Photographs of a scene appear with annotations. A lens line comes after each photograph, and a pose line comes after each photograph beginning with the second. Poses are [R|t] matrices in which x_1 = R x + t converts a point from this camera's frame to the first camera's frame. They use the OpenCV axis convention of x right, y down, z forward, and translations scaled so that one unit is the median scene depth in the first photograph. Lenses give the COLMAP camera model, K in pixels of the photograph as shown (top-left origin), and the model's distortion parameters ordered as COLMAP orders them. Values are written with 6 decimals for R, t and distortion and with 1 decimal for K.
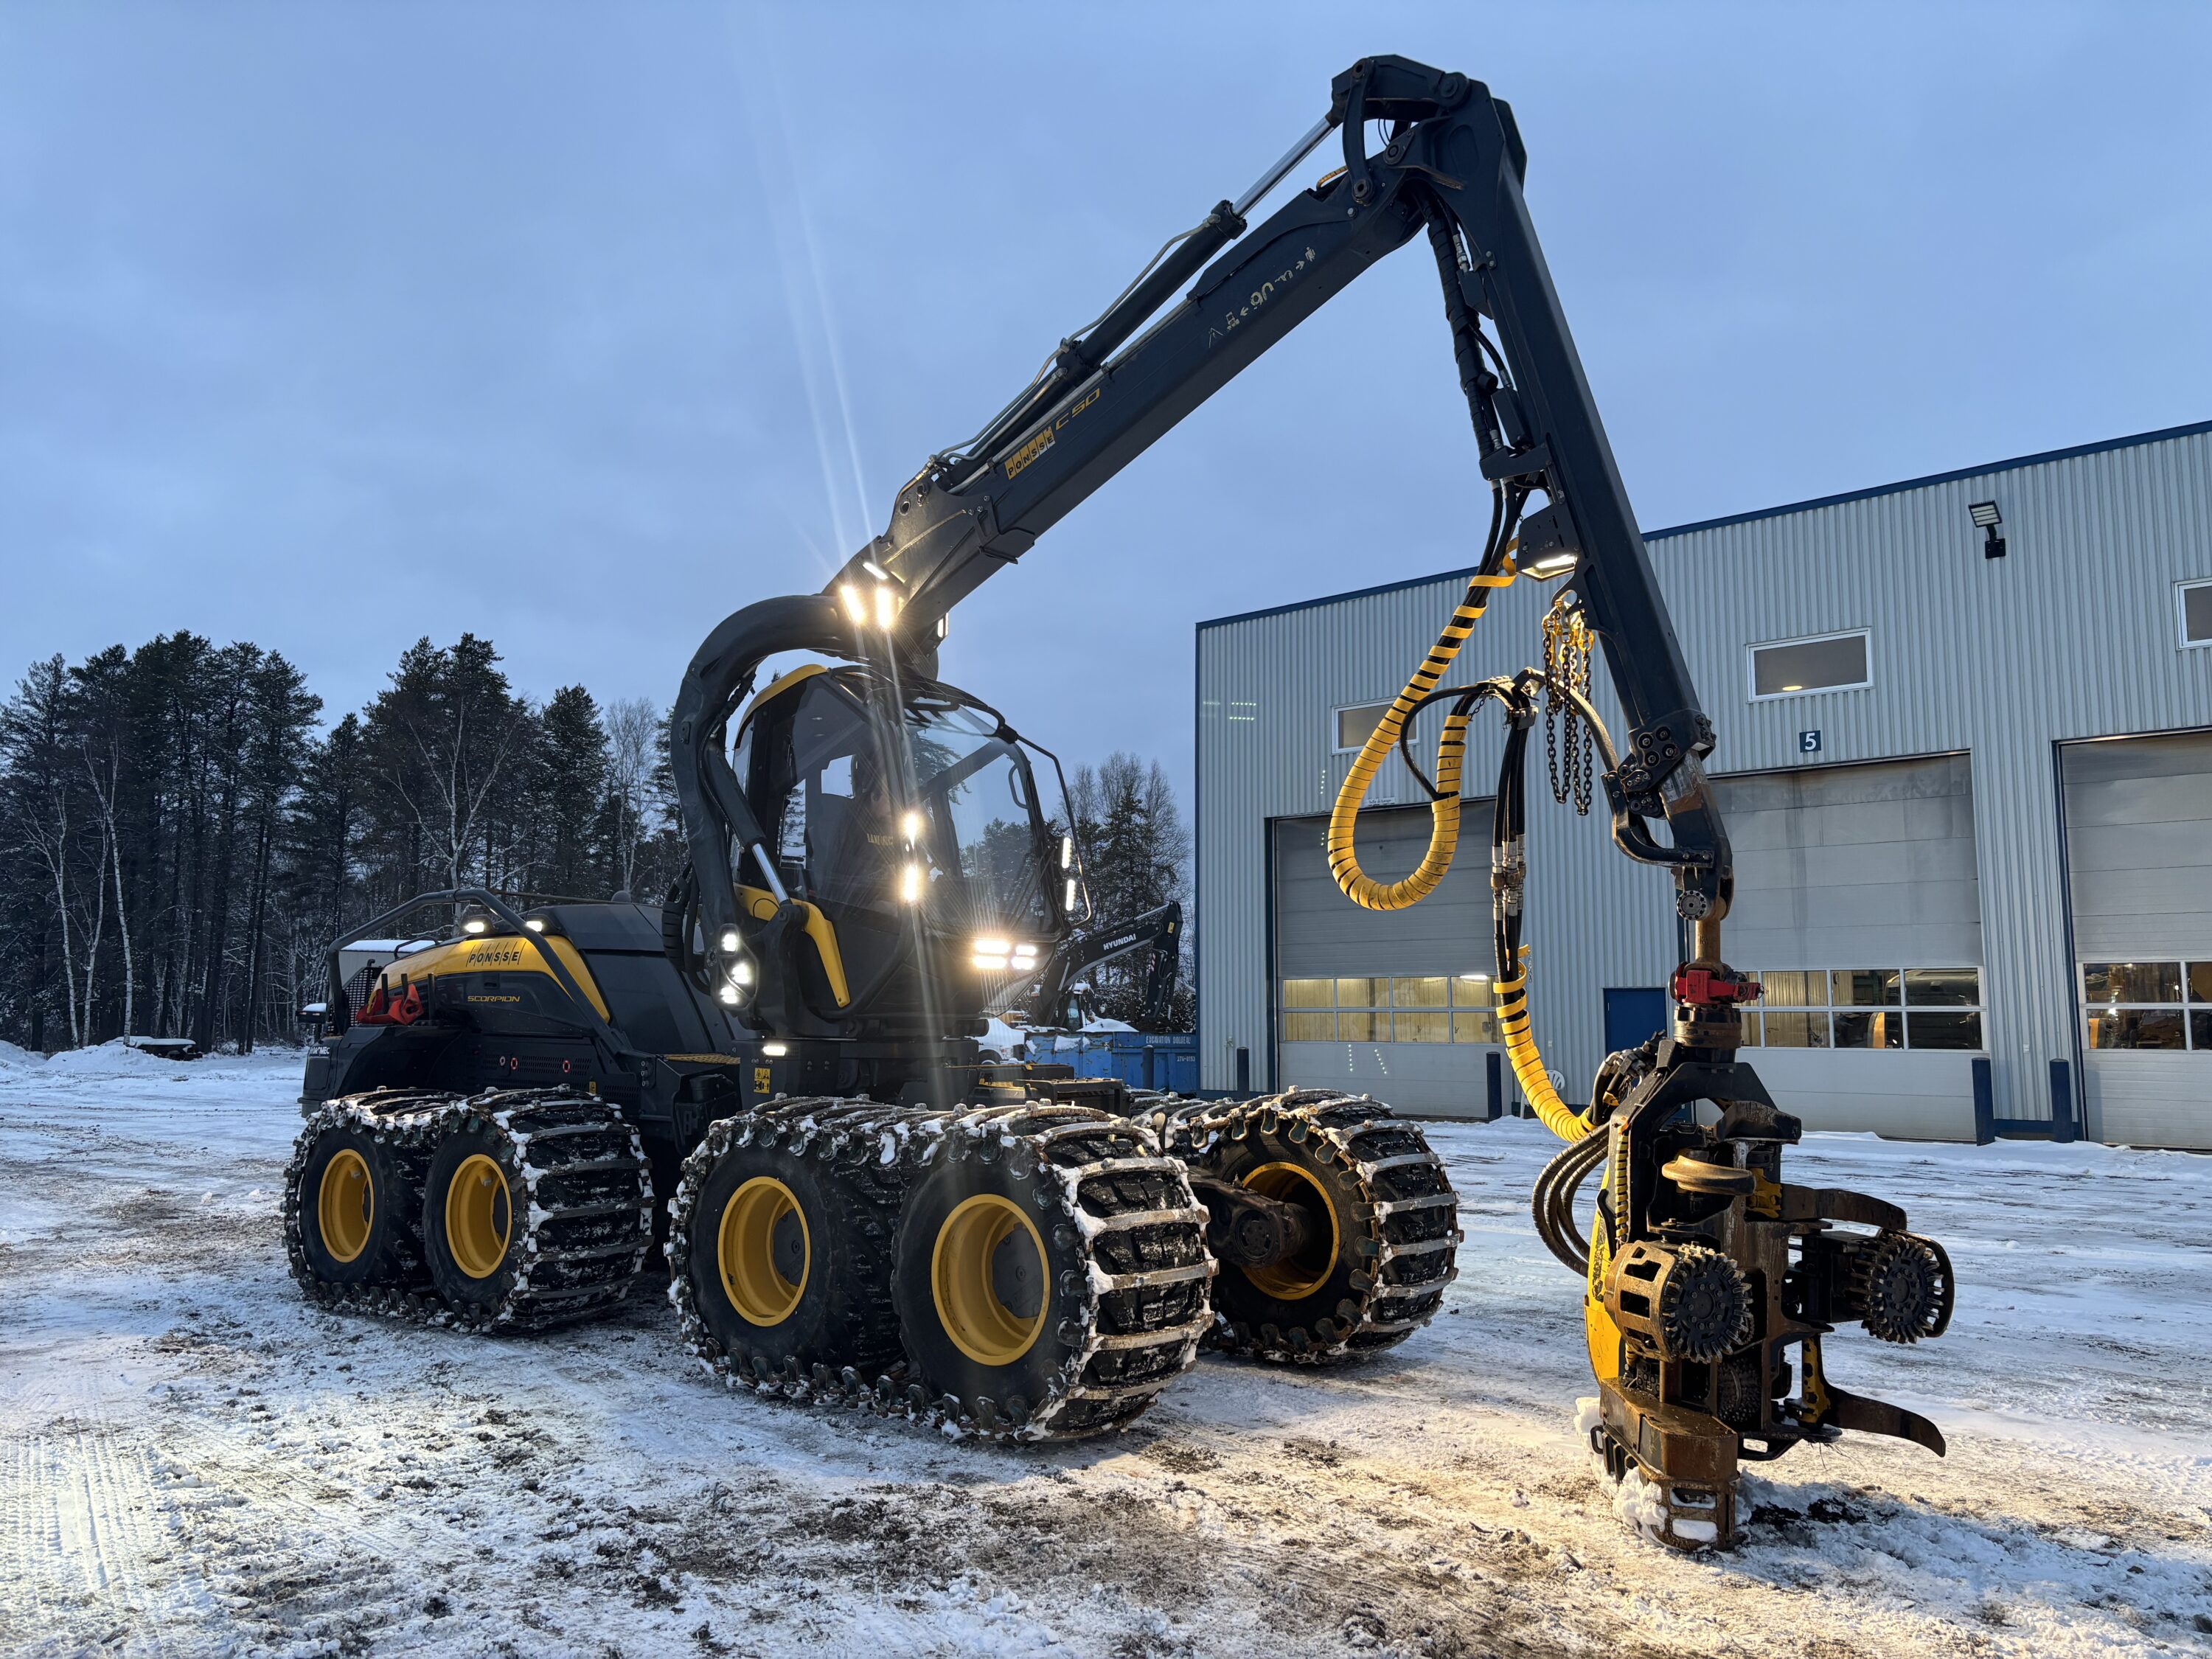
lens RADIAL K [[1663.5, 0, 1105.0], [0, 1663.5, 837.2], [0, 0, 1]] dist [-0.001770, -0.000141]
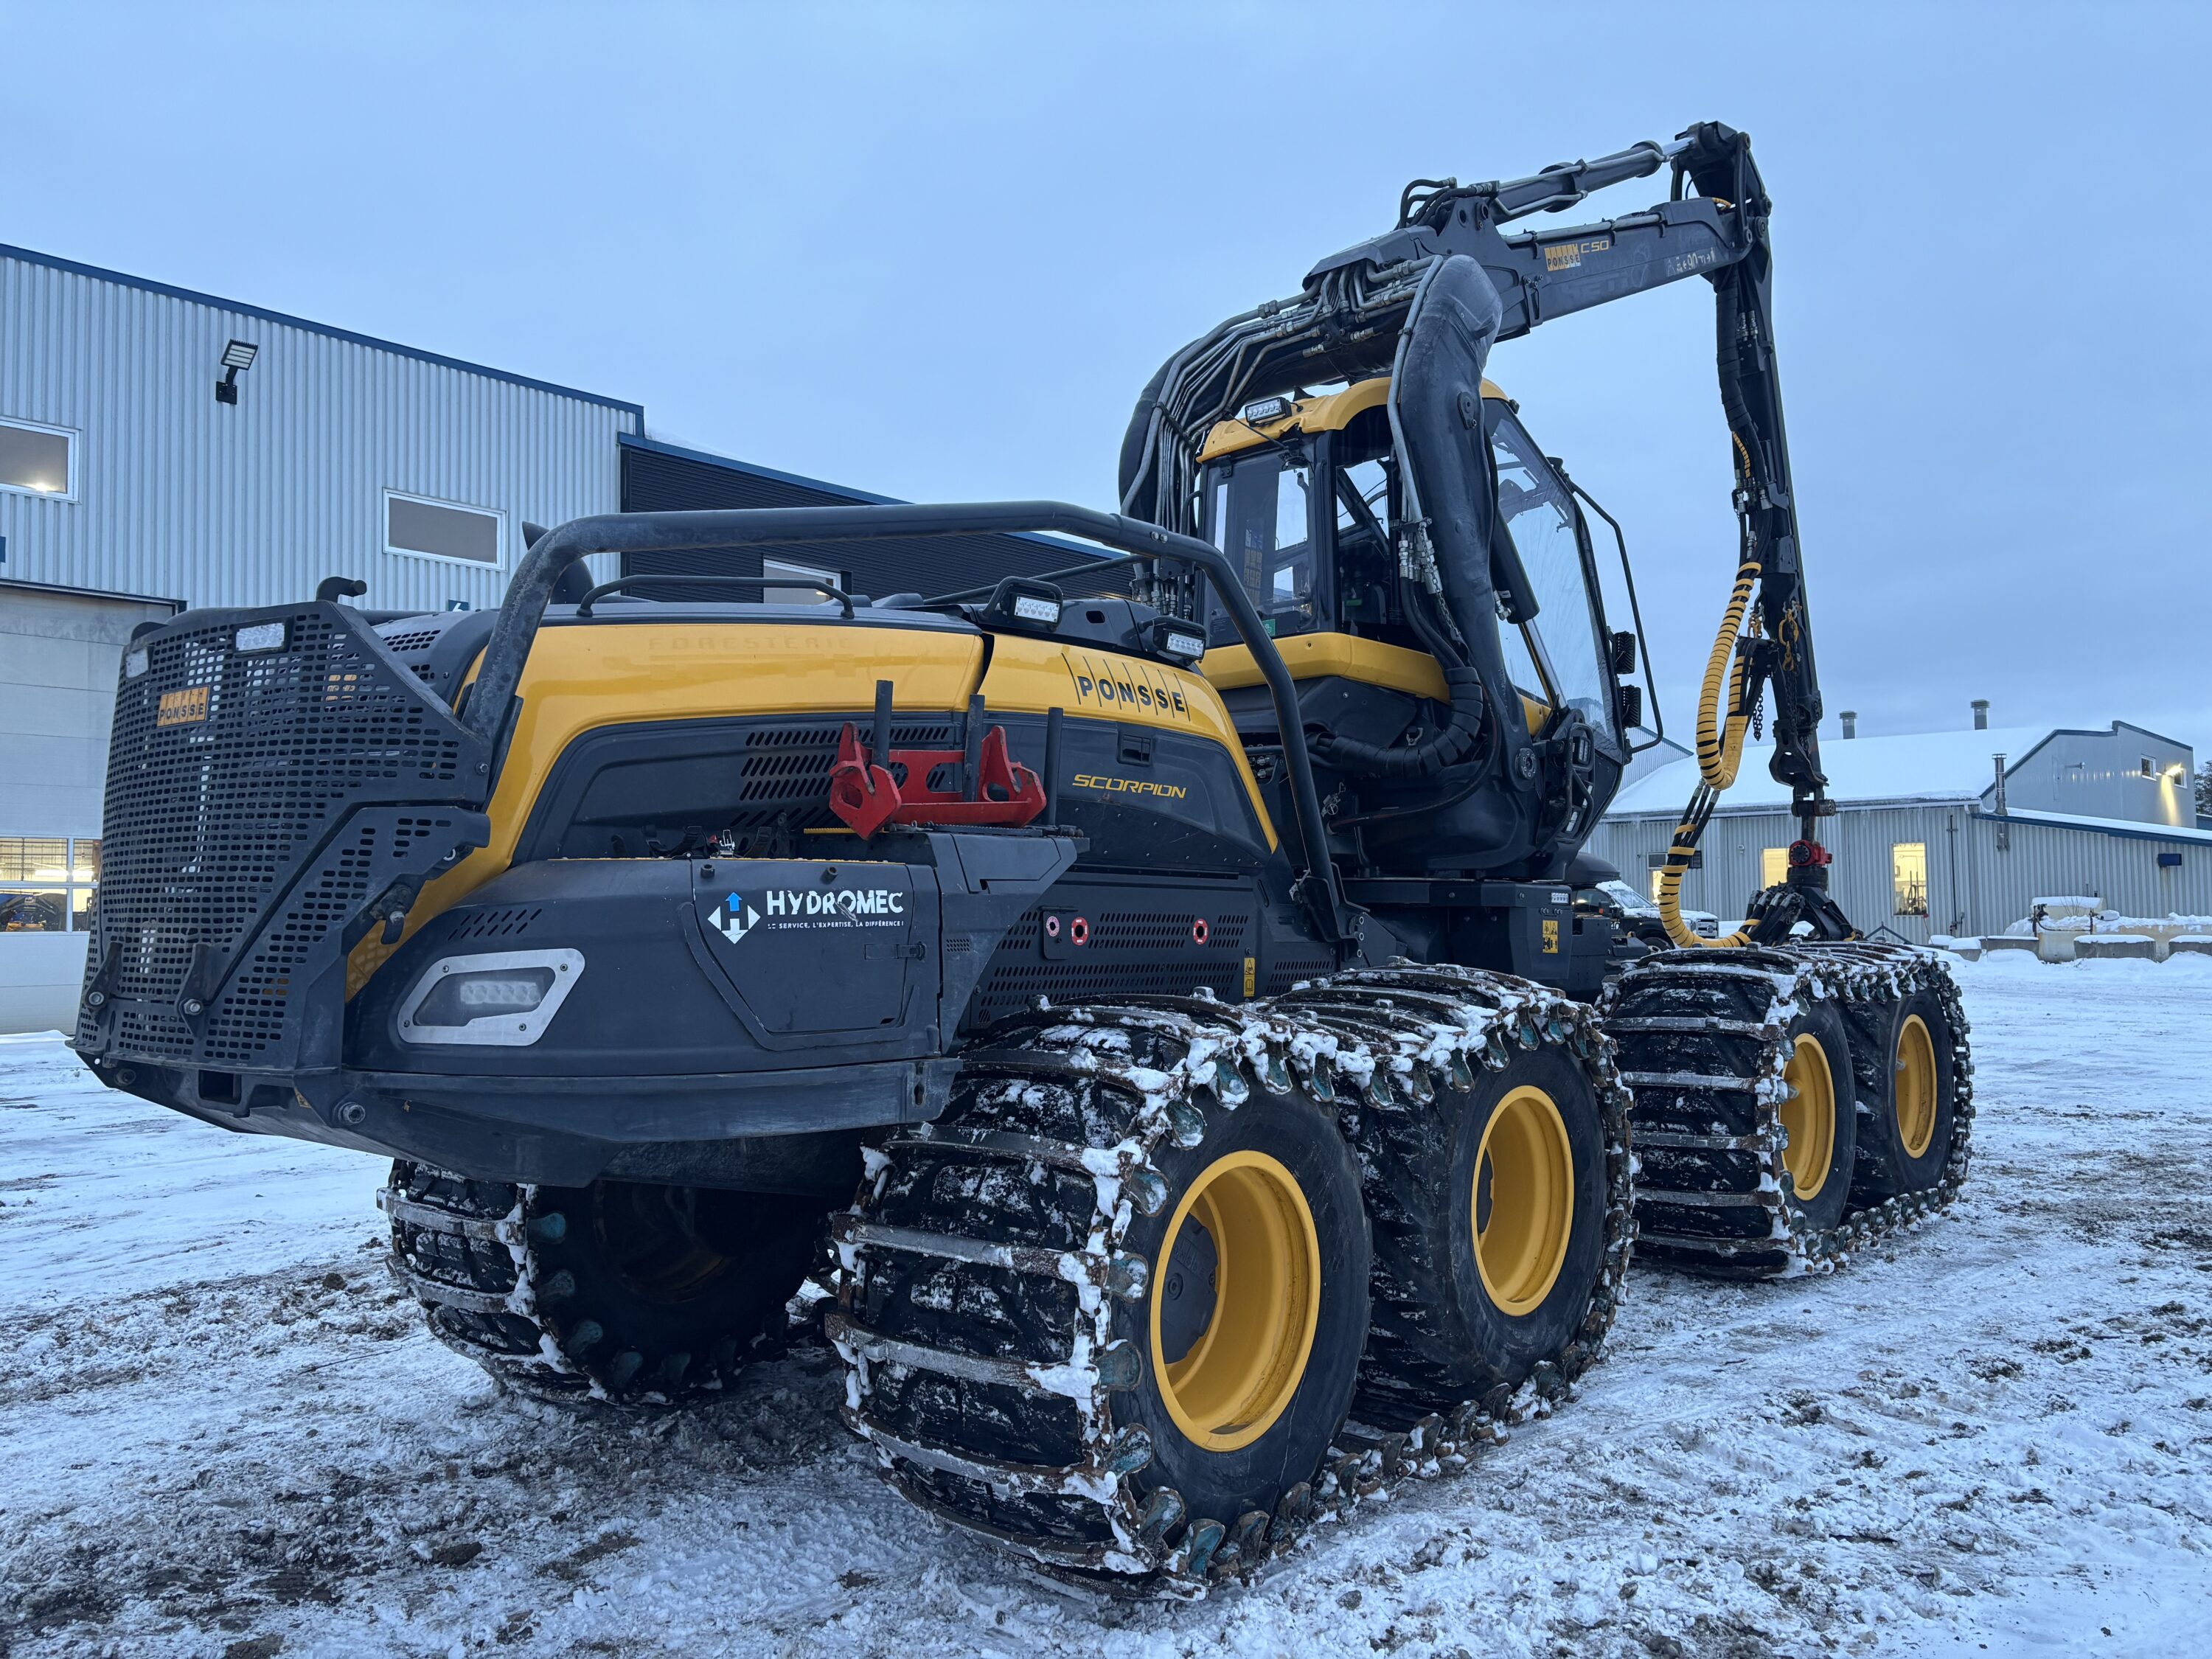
lens RADIAL K [[1663.5, 0, 1107.0], [0, 1663.5, 831.2], [0, 0, 1]] dist [-0.001770, -0.000141]
pose [[0.014898, 0.047422, 0.998764, -0.539170], [-0.105587, 0.993364, -0.045591, 0.086637], [-0.994299, -0.104777, 0.019806, 0.666801]]
